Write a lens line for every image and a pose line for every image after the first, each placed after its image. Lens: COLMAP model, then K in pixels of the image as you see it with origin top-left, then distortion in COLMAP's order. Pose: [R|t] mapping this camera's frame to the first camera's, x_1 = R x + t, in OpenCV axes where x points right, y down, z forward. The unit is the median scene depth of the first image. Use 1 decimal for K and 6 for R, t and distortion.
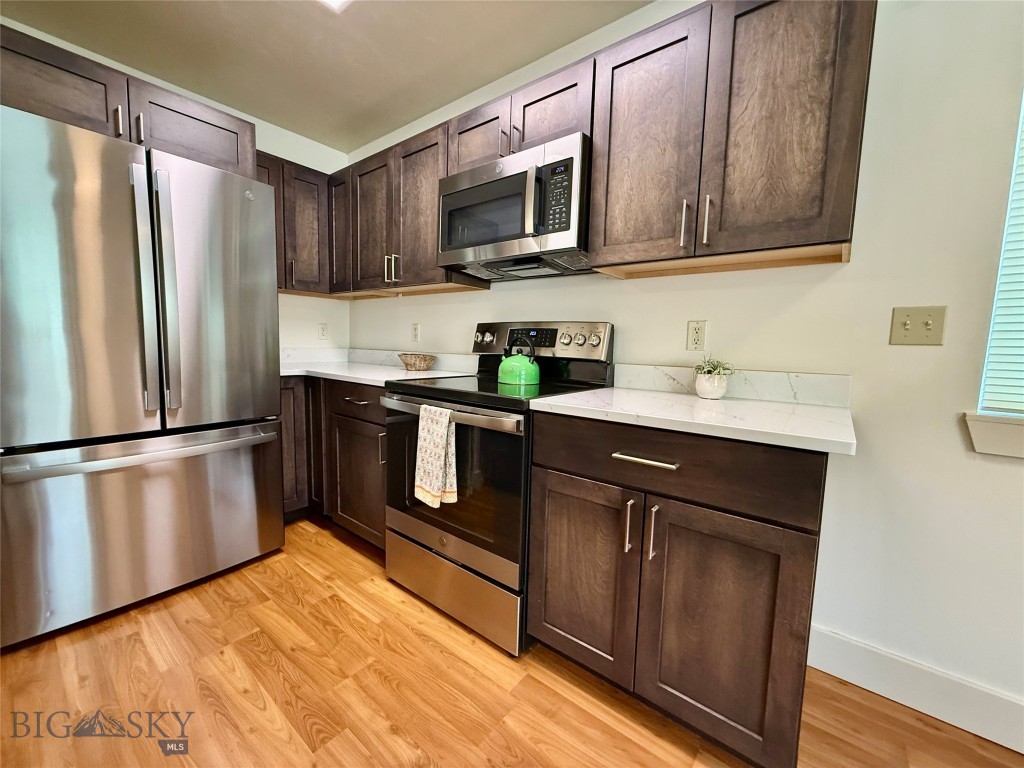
lens RADIAL K [[407.5, 0, 510.3], [0, 407.5, 385.1], [0, 0, 1]] dist [-0.000304, 0.000073]
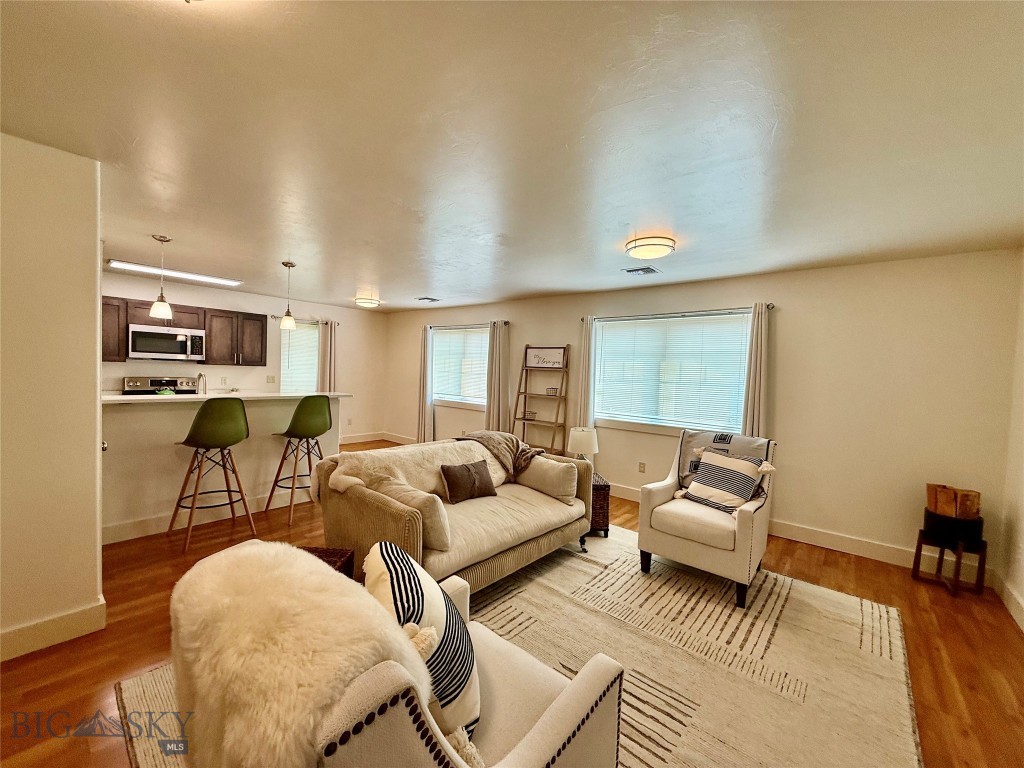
lens RADIAL K [[407.5, 0, 510.3], [0, 407.5, 385.1], [0, 0, 1]] dist [-0.000304, 0.000073]
pose [[0.025104, -0.067075, 0.997432, -3.311808], [0.060599, 0.996014, 0.065454, -0.179802], [-0.997846, 0.058800, 0.029069, -1.769010]]
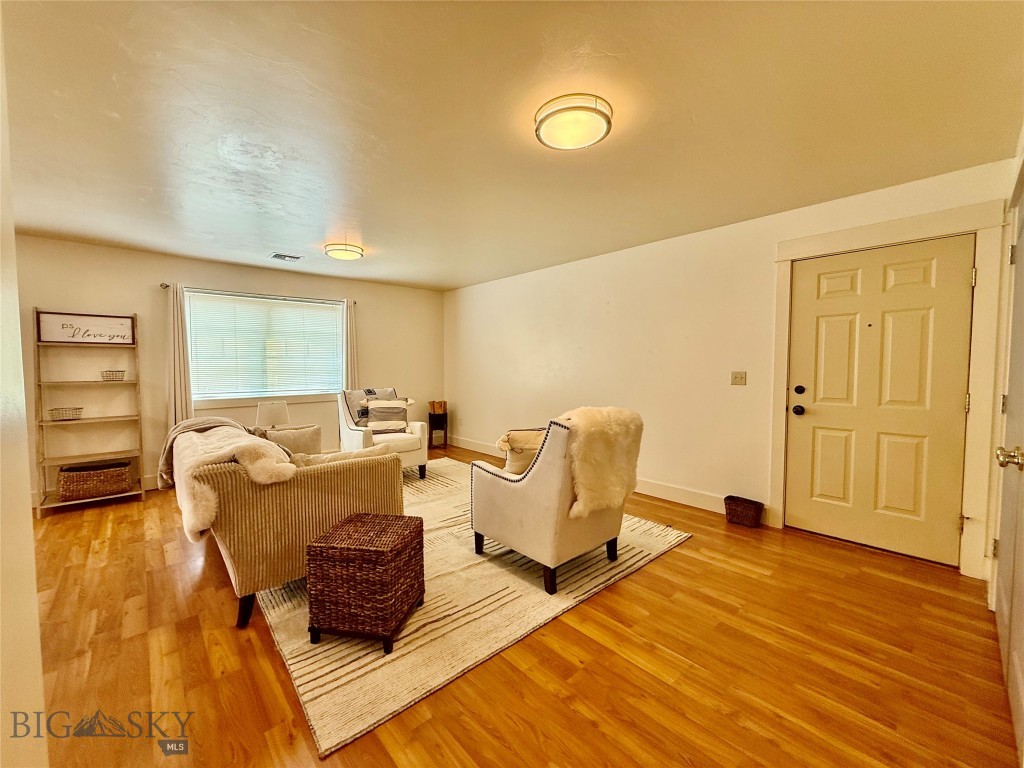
lens RADIAL K [[408.2, 0, 509.9], [0, 408.2, 384.6], [0, 0, 1]] dist [-0.000895, 0.000422]
pose [[-0.987548, -0.036078, 0.153127, -2.732139], [-0.013134, 0.988858, 0.148284, -0.235599], [-0.156770, 0.144427, -0.977018, 0.119200]]
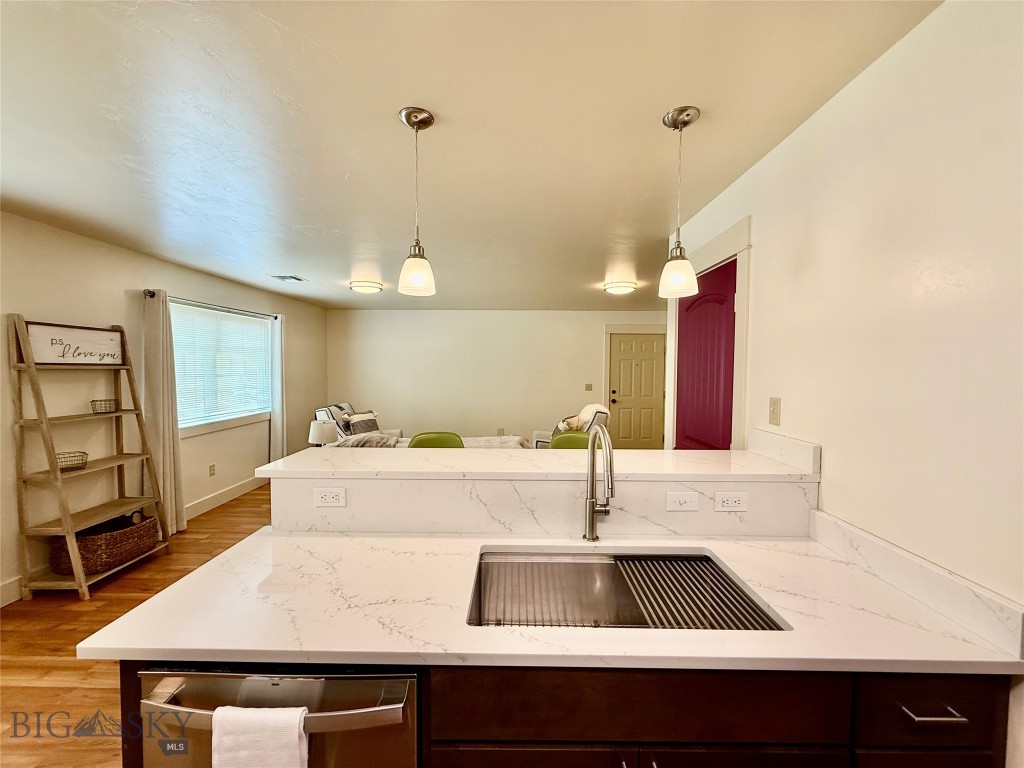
lens RADIAL K [[408.2, 0, 509.9], [0, 408.2, 384.6], [0, 0, 1]] dist [-0.000895, 0.000422]
pose [[-0.787669, -0.008995, -0.616033, -0.182782], [-0.089656, 0.990923, 0.100166, -0.356843], [0.609540, 0.134129, -0.781326, 0.729577]]
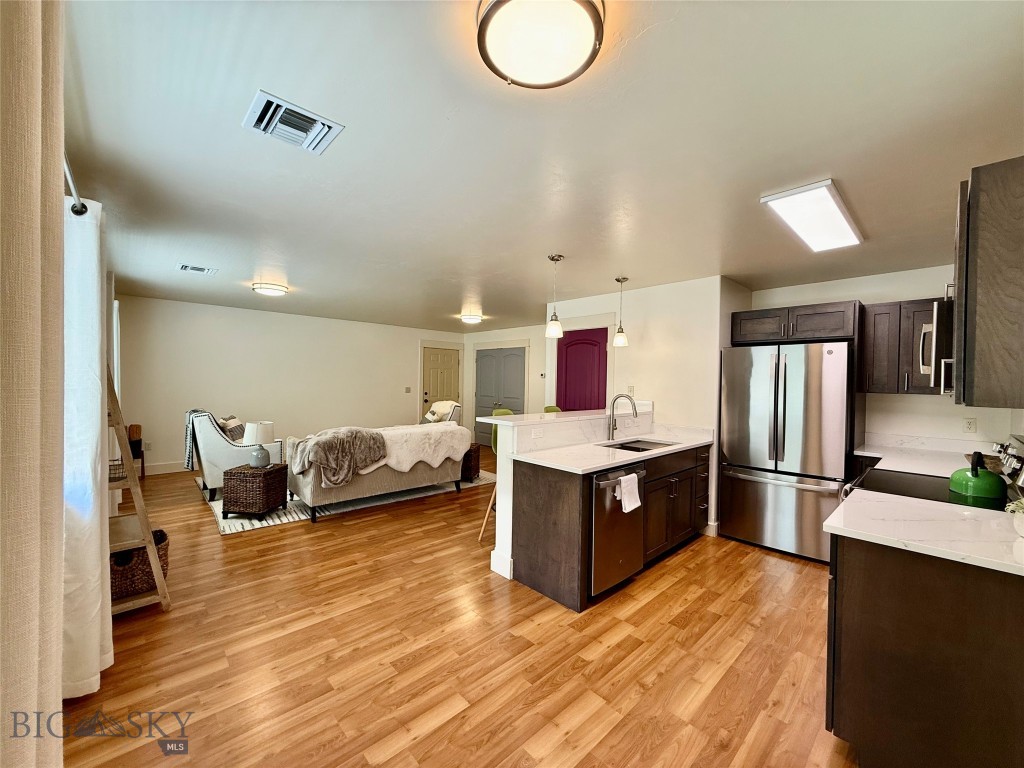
lens RADIAL K [[407.5, 0, 510.3], [0, 407.5, 385.1], [0, 0, 1]] dist [-0.000304, 0.000073]
pose [[-0.141032, -0.020689, -0.989789, 1.562350], [-0.120348, 0.992725, -0.003602, -0.168878], [0.982663, 0.118612, -0.142496, -0.129041]]
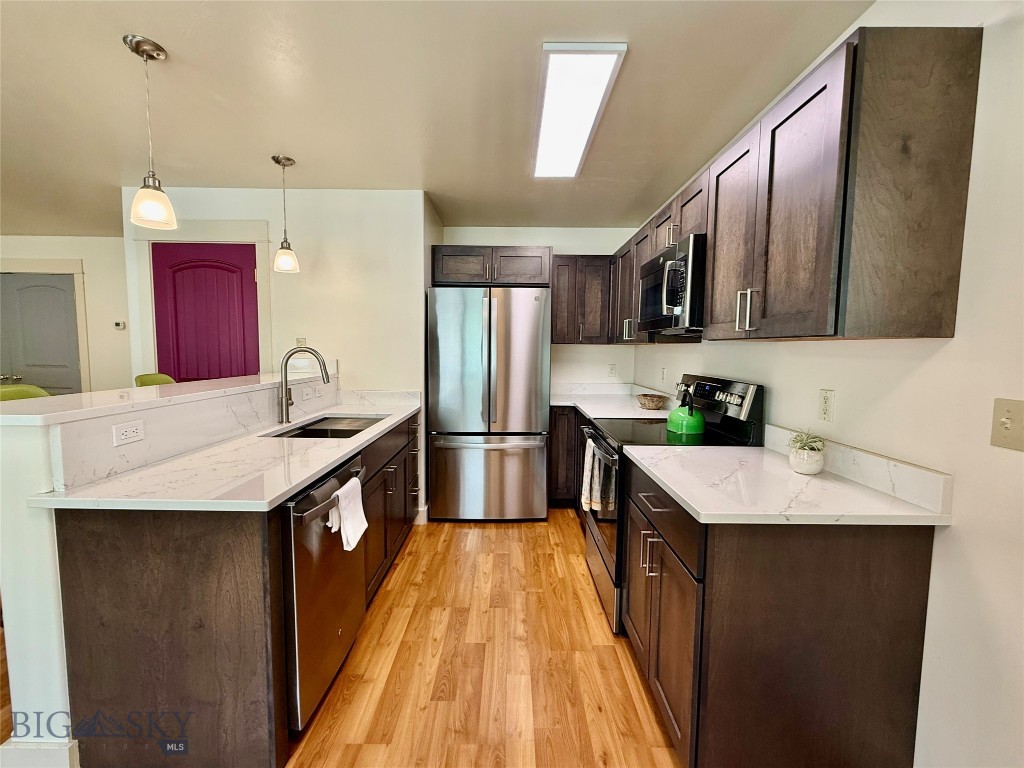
lens RADIAL K [[435.6, 0, 510.1], [0, 435.6, 384.6], [0, 0, 1]] dist [-0.000715, 0.000074]
pose [[0.622711, 0.042560, -0.781293, 0.816372], [-0.071241, 0.997456, -0.002446, -0.118959], [0.779202, 0.057183, 0.624159, -0.204053]]
